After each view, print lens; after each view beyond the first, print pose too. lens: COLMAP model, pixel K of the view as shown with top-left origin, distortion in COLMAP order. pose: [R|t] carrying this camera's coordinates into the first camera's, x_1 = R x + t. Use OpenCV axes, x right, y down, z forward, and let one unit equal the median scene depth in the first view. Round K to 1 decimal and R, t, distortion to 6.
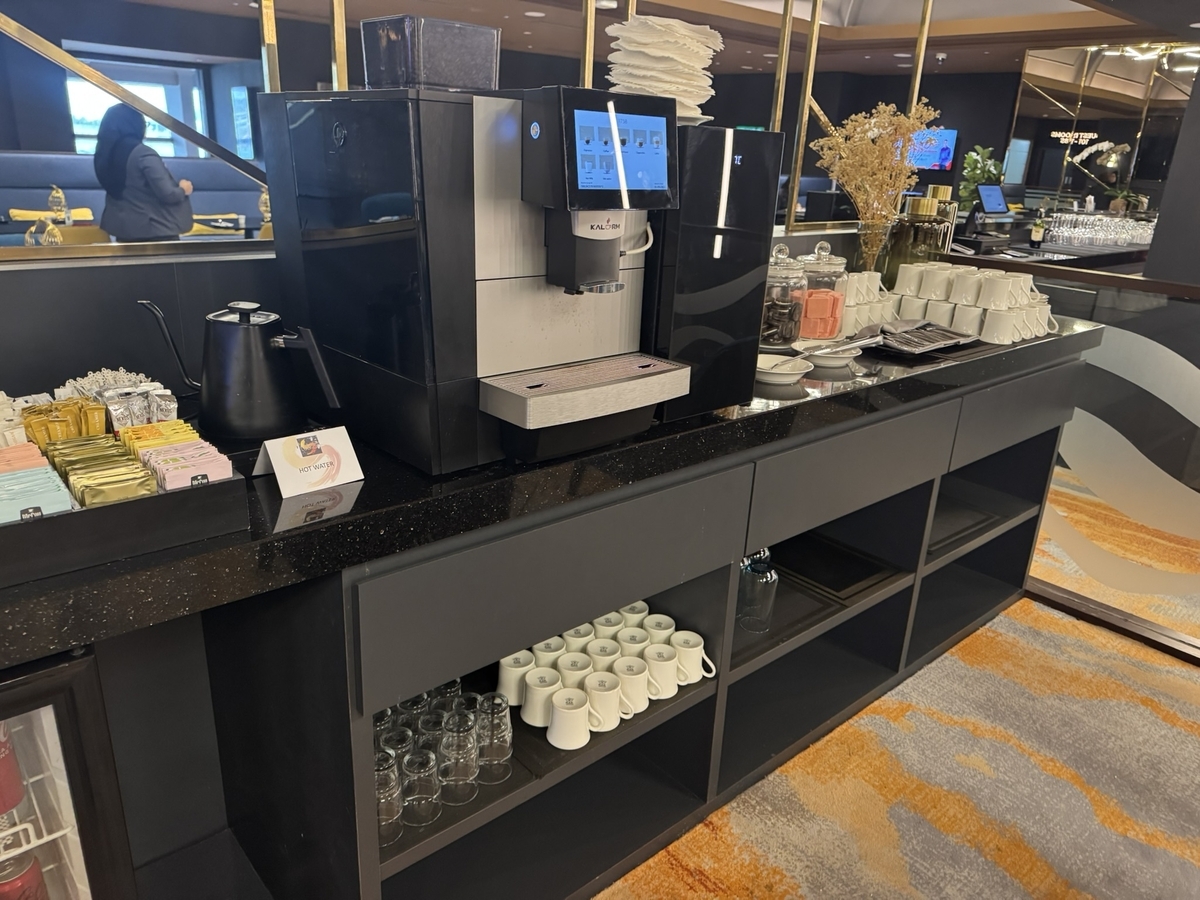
lens RADIAL K [[851.3, 0, 601.4], [0, 851.3, 454.4], [0, 0, 1]] dist [0.003548, -0.002791]
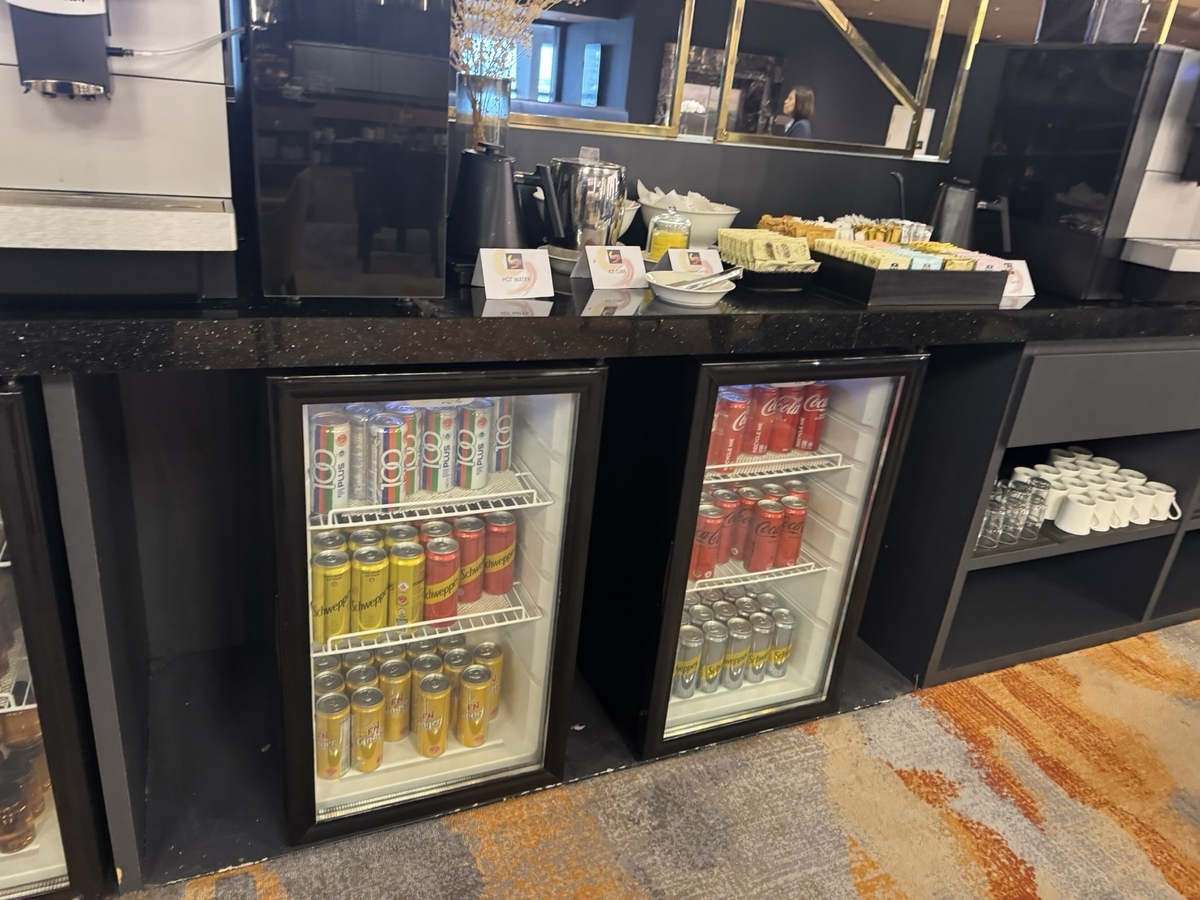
lens RADIAL K [[851.3, 0, 597.9], [0, 851.3, 447.5], [0, 0, 1]] dist [0.003548, -0.002791]
pose [[0.954571, 0.157929, -0.252689, -0.431307], [-0.152633, 0.987450, 0.040556, 0.258588], [0.255923, -0.000145, 0.966697, -0.502770]]
